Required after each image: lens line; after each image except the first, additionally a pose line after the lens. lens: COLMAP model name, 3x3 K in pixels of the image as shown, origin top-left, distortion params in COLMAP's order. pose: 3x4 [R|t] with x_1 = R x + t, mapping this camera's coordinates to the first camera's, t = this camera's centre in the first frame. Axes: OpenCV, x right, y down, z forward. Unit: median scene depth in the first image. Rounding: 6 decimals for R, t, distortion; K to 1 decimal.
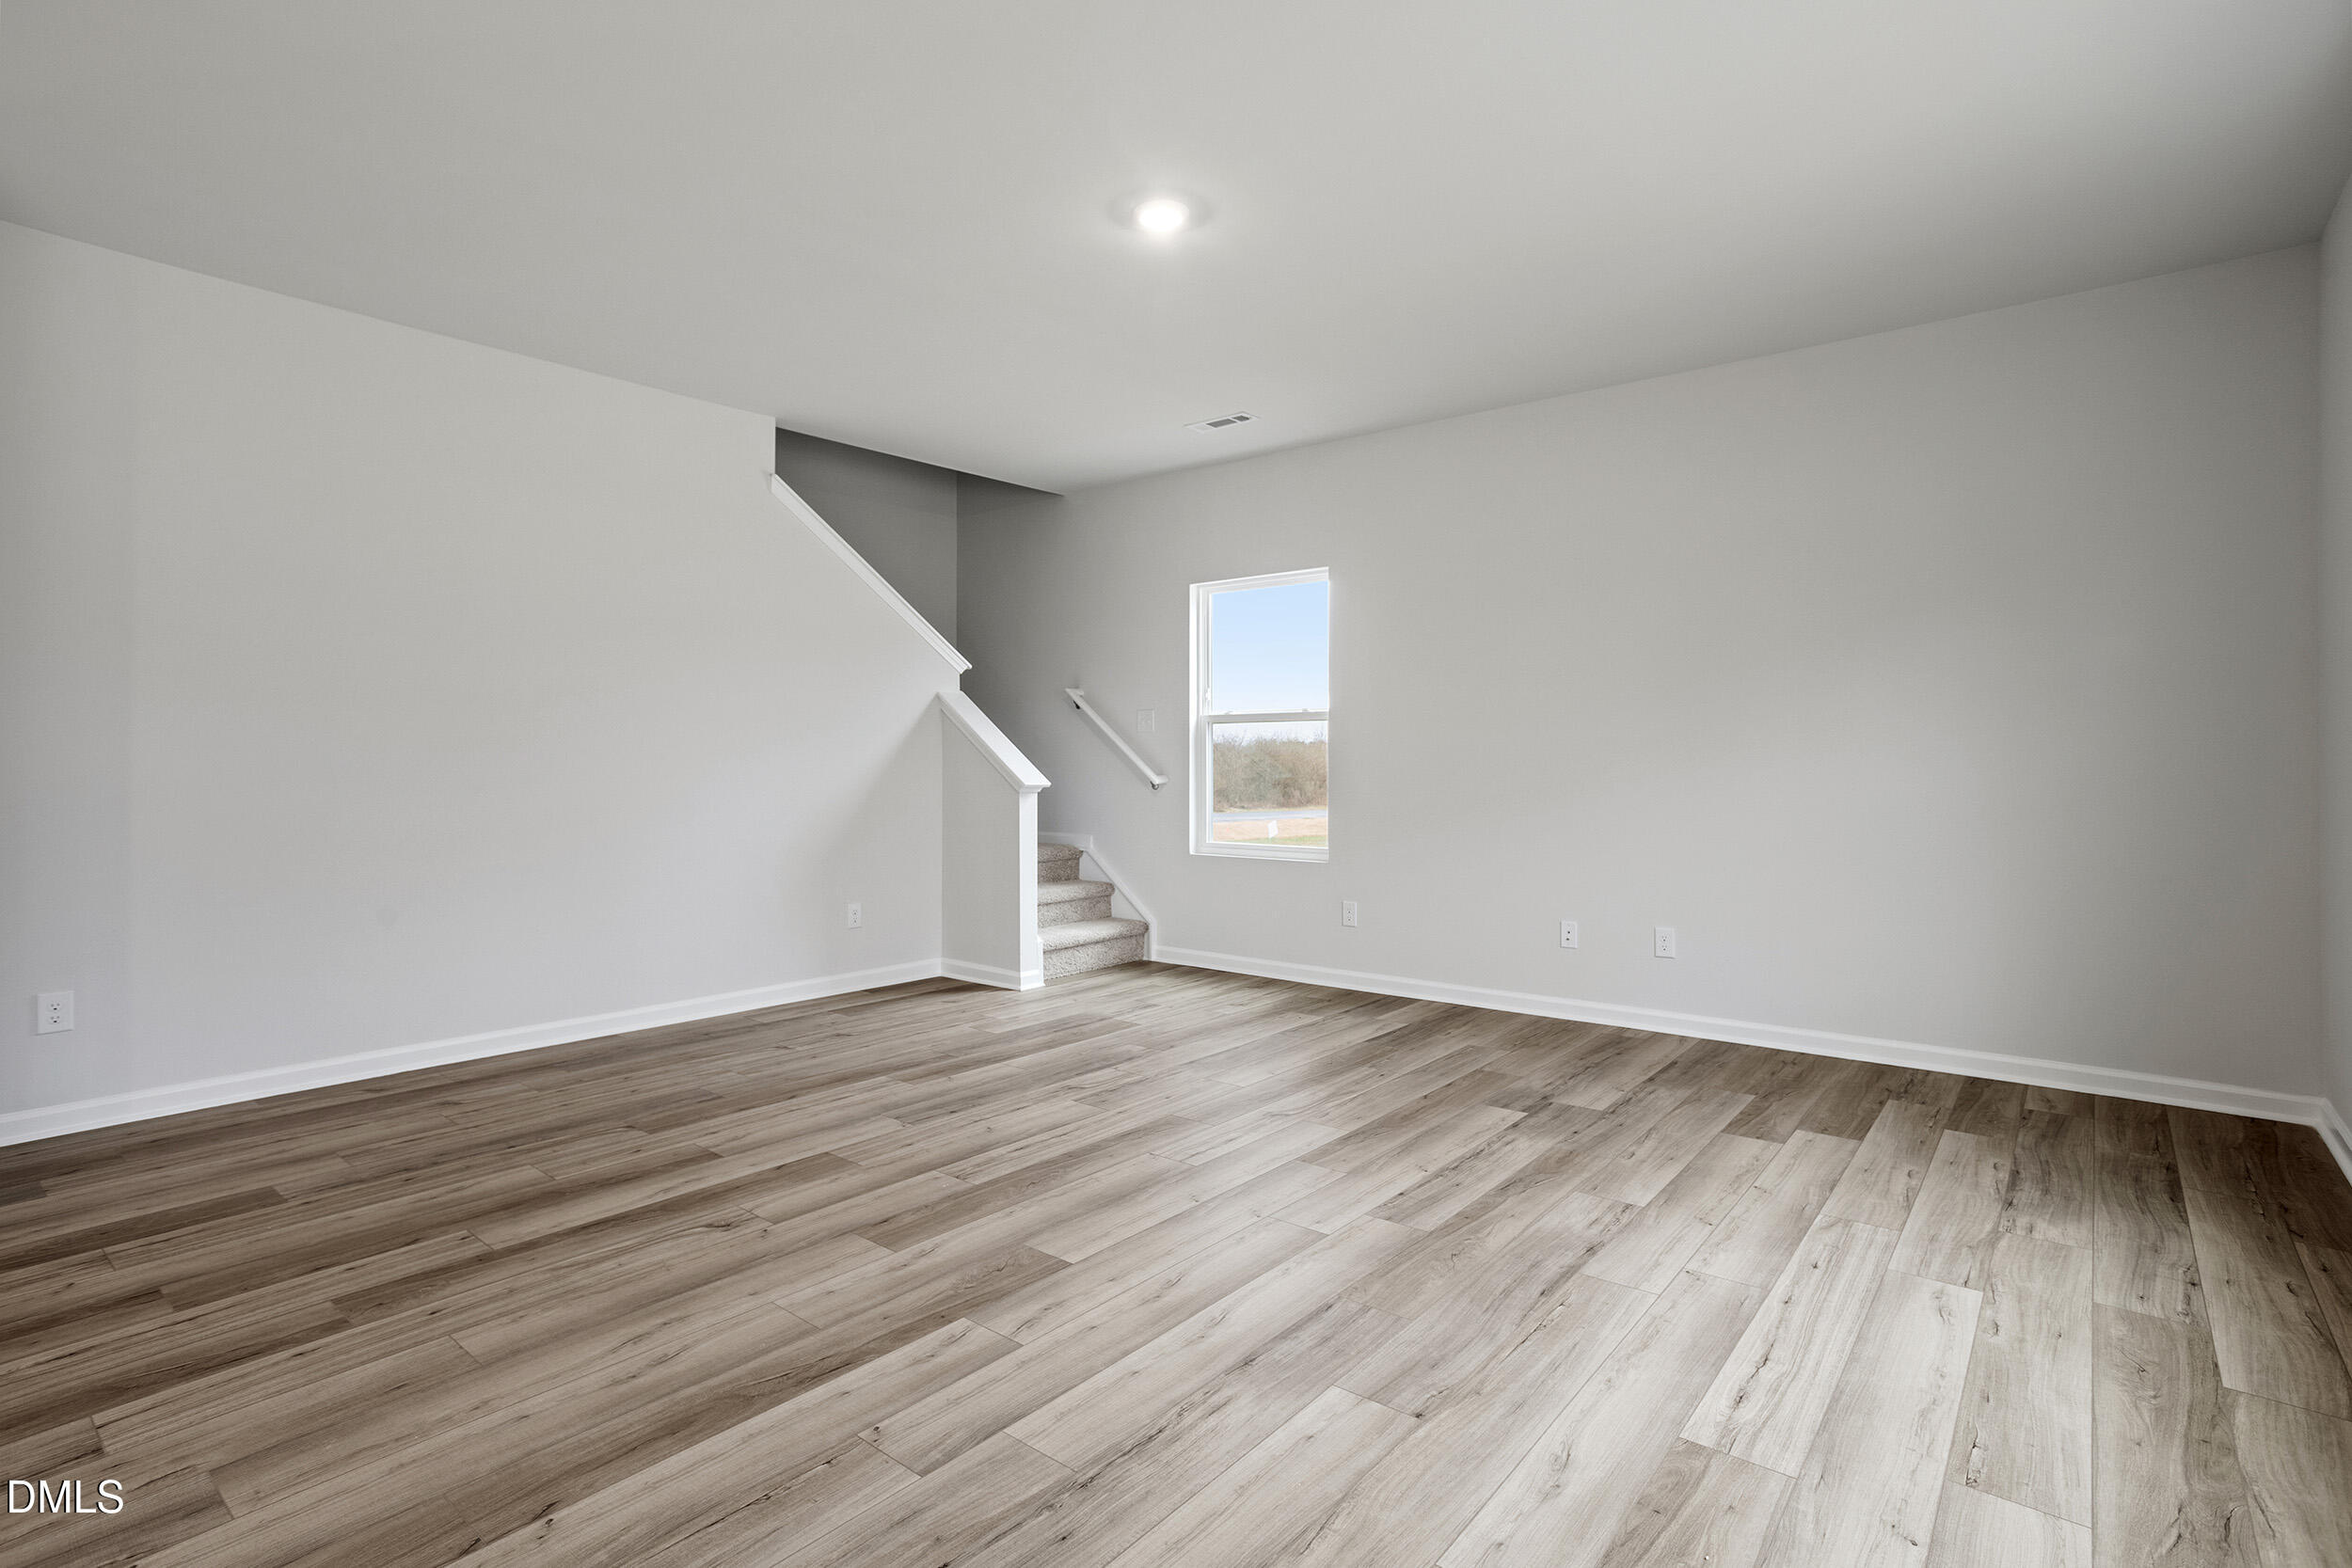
lens RADIAL K [[1145.5, 0, 1165.5], [0, 1145.5, 771.0], [0, 0, 1]] dist [-0.057398, 0.034265]
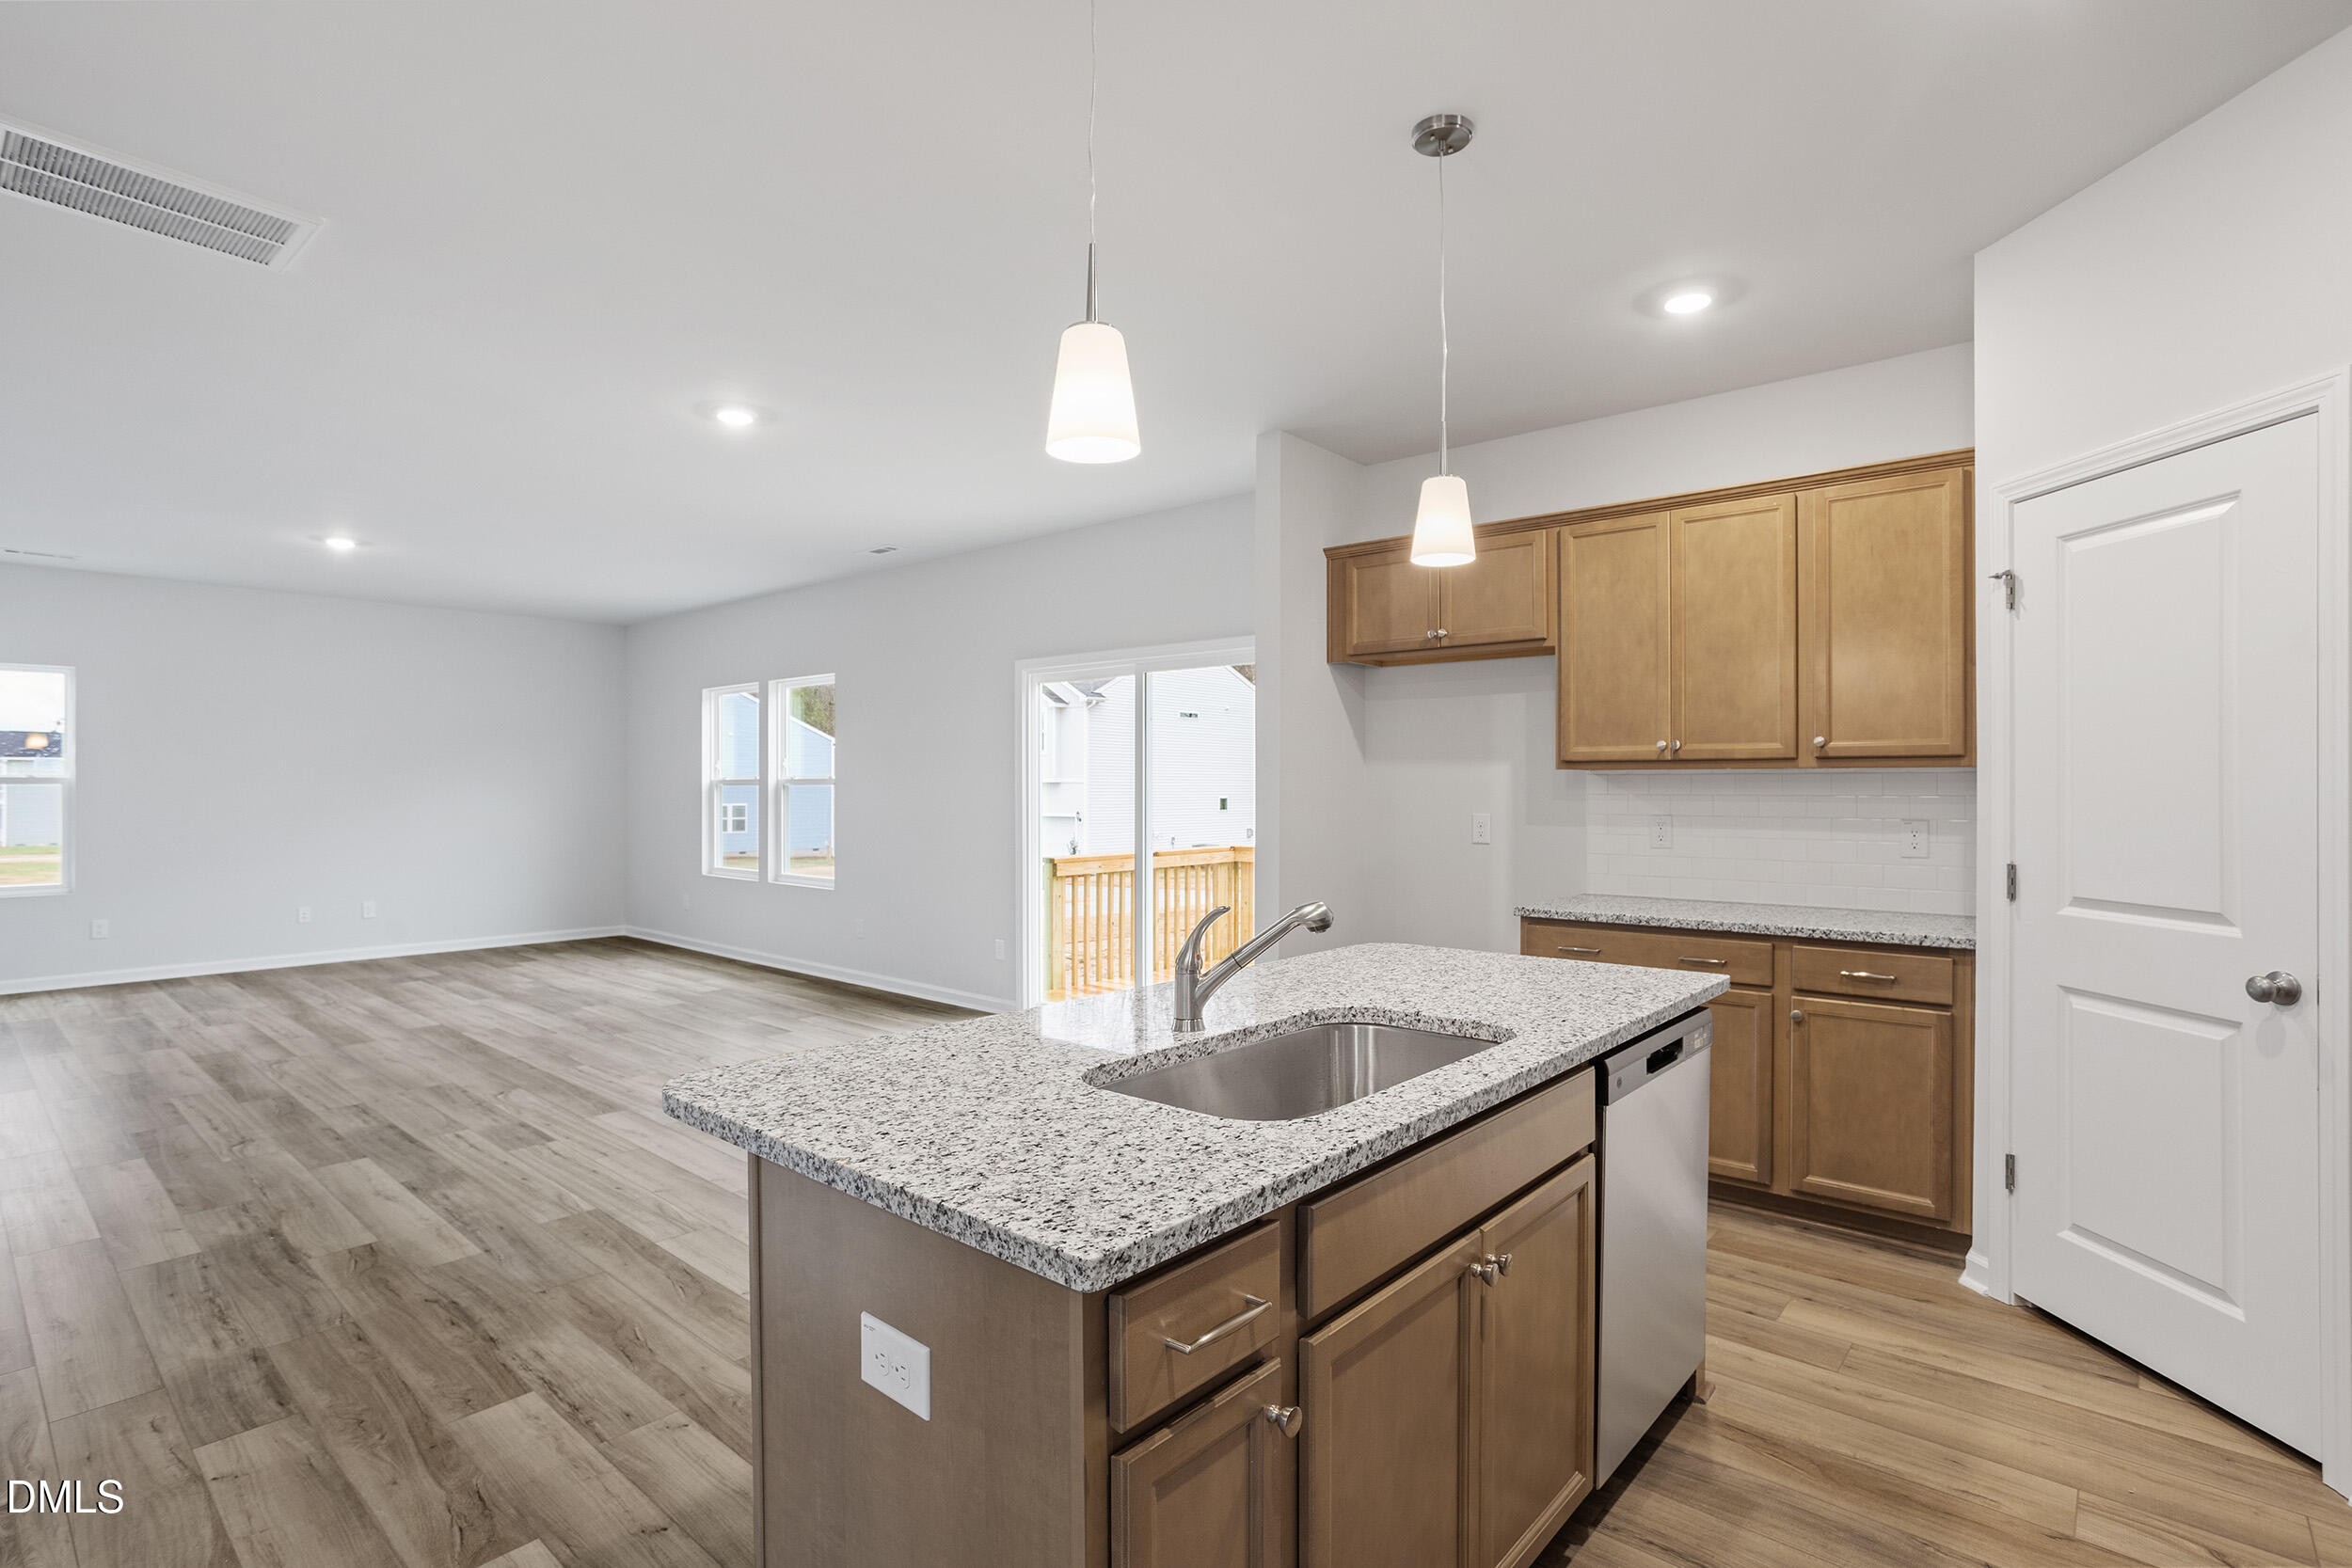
lens RADIAL K [[1138.3, 0, 1168.6], [0, 1138.3, 787.4], [0, 0, 1]] dist [-0.054713, 0.032187]
pose [[0.025066, 0.000404, 0.999686, -2.013937], [0.010441, 0.999945, -0.000666, -0.050430], [-0.999631, 0.010455, 0.025061, -0.526869]]
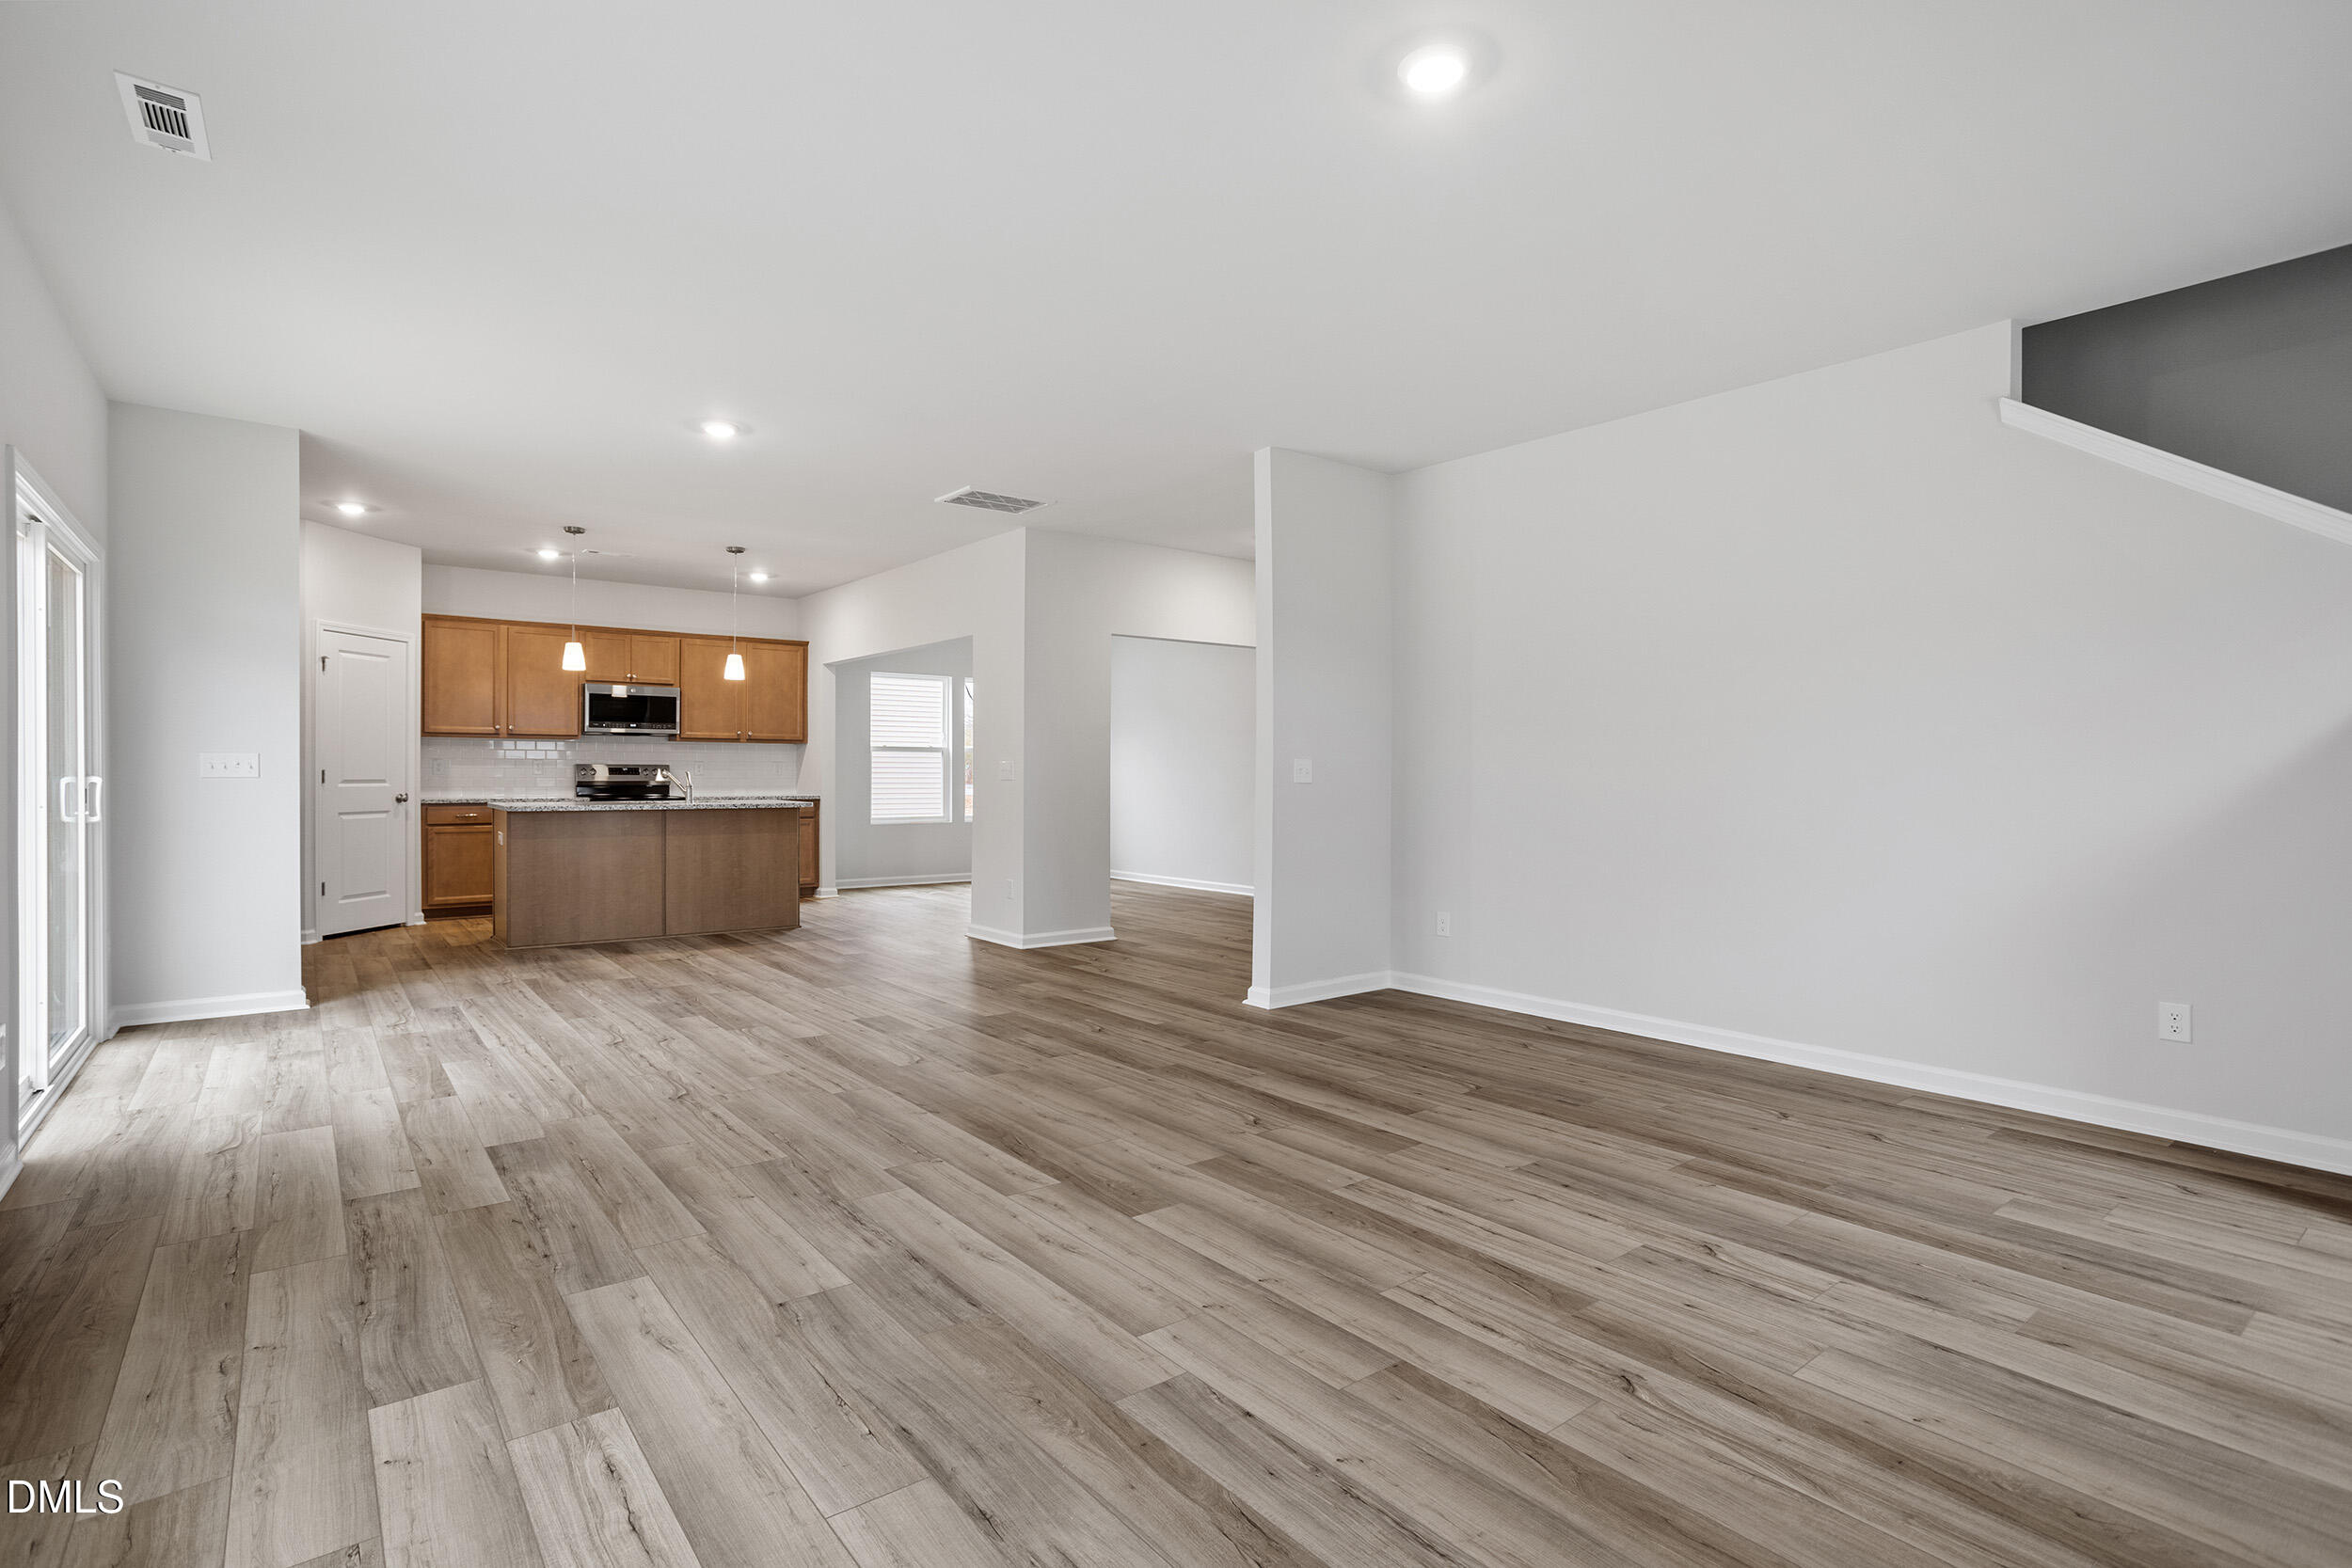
lens RADIAL K [[1145.5, 0, 1165.5], [0, 1145.5, 771.0], [0, 0, 1]] dist [-0.057398, 0.034265]
pose [[-0.211368, -0.001565, -0.977405, 0.831773], [-0.015762, 0.999874, 0.001808, -0.011036], [0.977279, 0.015788, -0.211366, 1.032095]]
